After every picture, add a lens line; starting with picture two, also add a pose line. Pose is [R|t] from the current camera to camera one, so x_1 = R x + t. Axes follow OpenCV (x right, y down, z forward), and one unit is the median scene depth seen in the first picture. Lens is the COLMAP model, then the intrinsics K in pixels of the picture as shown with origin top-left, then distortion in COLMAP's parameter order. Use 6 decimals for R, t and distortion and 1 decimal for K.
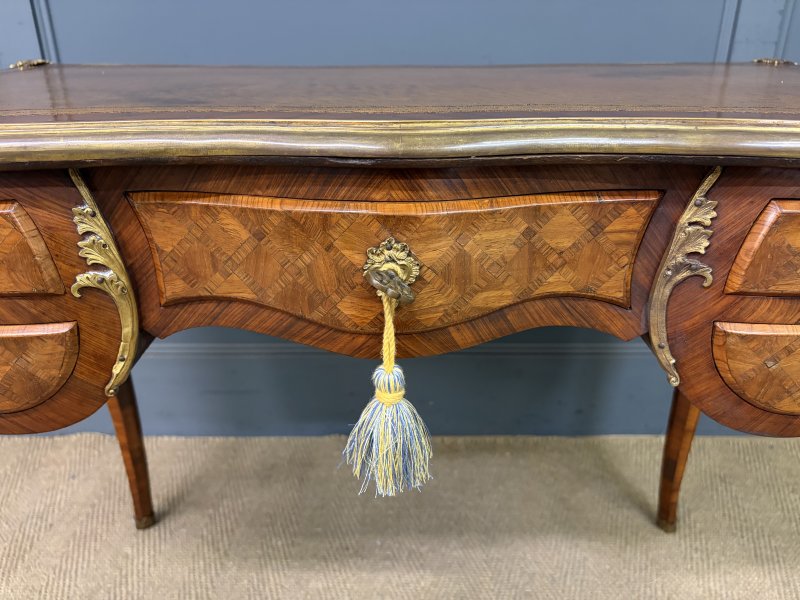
lens RADIAL K [[616.5, 0, 400.9], [0, 616.5, 300.5], [0, 0, 1]] dist [0.026187, -0.027594]
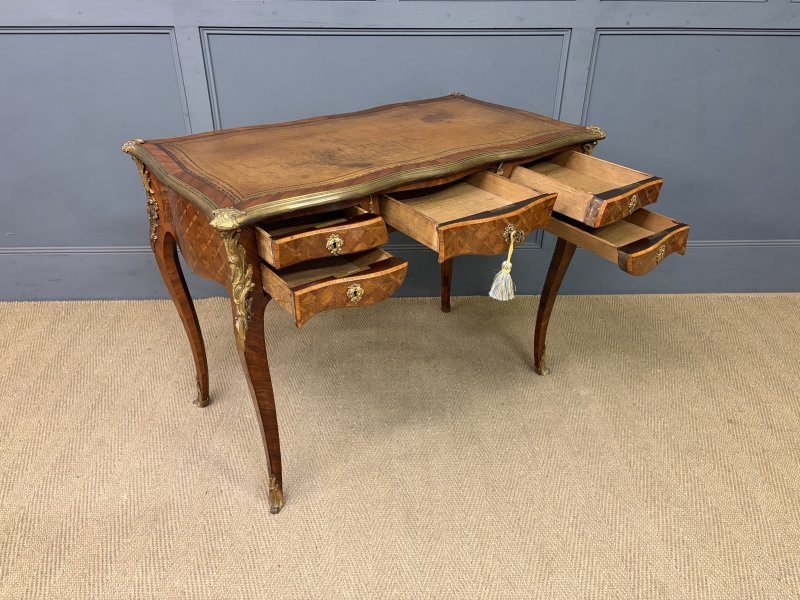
lens RADIAL K [[610.2, 0, 398.0], [0, 610.2, 301.6], [0, 0, 1]] dist [0.062649, -0.076559]
pose [[0.999240, -0.012520, 0.036912, -0.187405], [0.008699, 0.994754, 0.101926, 0.179912], [-0.037995, -0.101527, 0.994107, -2.601908]]
